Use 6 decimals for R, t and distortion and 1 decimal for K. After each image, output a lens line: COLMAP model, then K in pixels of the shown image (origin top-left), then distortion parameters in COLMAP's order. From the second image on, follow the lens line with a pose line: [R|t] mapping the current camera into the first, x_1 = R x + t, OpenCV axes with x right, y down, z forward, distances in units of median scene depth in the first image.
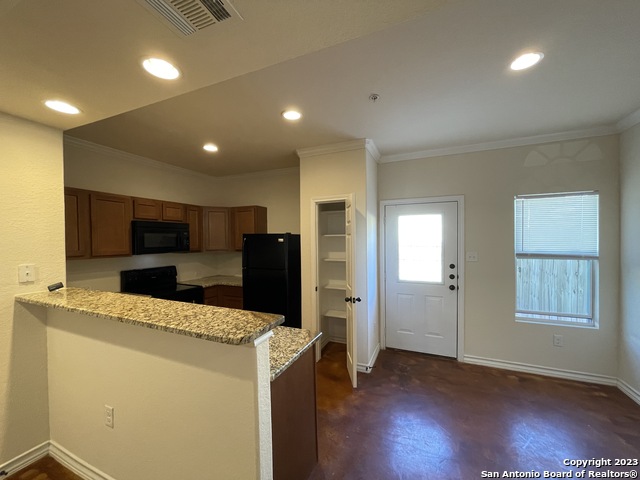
lens RADIAL K [[253.6, 0, 317.5], [0, 253.6, 240.4], [0, 0, 1]] dist [-0.000006, 0.000236]
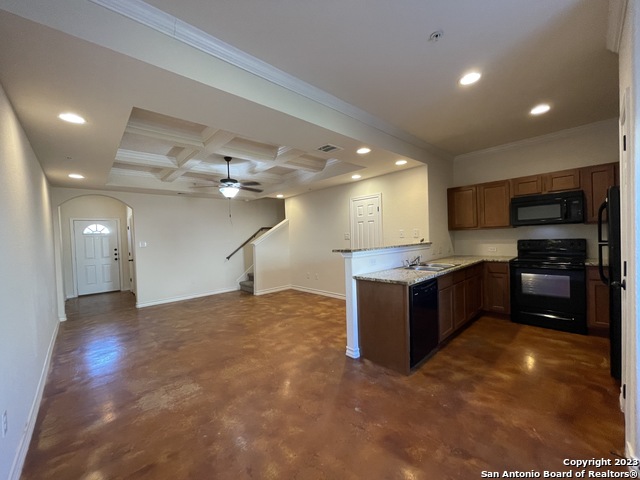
lens RADIAL K [[253.6, 0, 314.3], [0, 253.6, 241.8], [0, 0, 1]] dist [-0.000006, 0.000236]
pose [[-0.415828, 0.049362, -0.908103, 0.800433], [0.047735, 0.998334, 0.032408, 0.046196], [0.908190, -0.029872, -0.417491, 0.642590]]
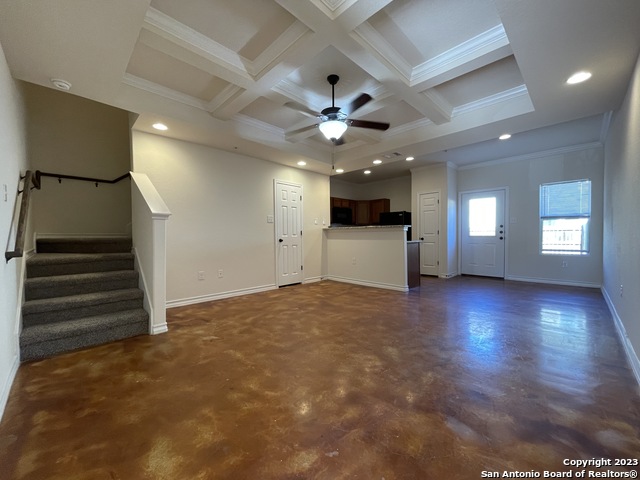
lens RADIAL K [[253.6, 0, 317.3], [0, 253.6, 243.5], [0, 0, 1]] dist [-0.000006, 0.000236]
pose [[0.915968, 0.017687, -0.400862, 0.059451], [-0.003554, 0.999346, 0.035975, 0.163215], [0.401236, -0.031527, 0.915432, -1.152241]]
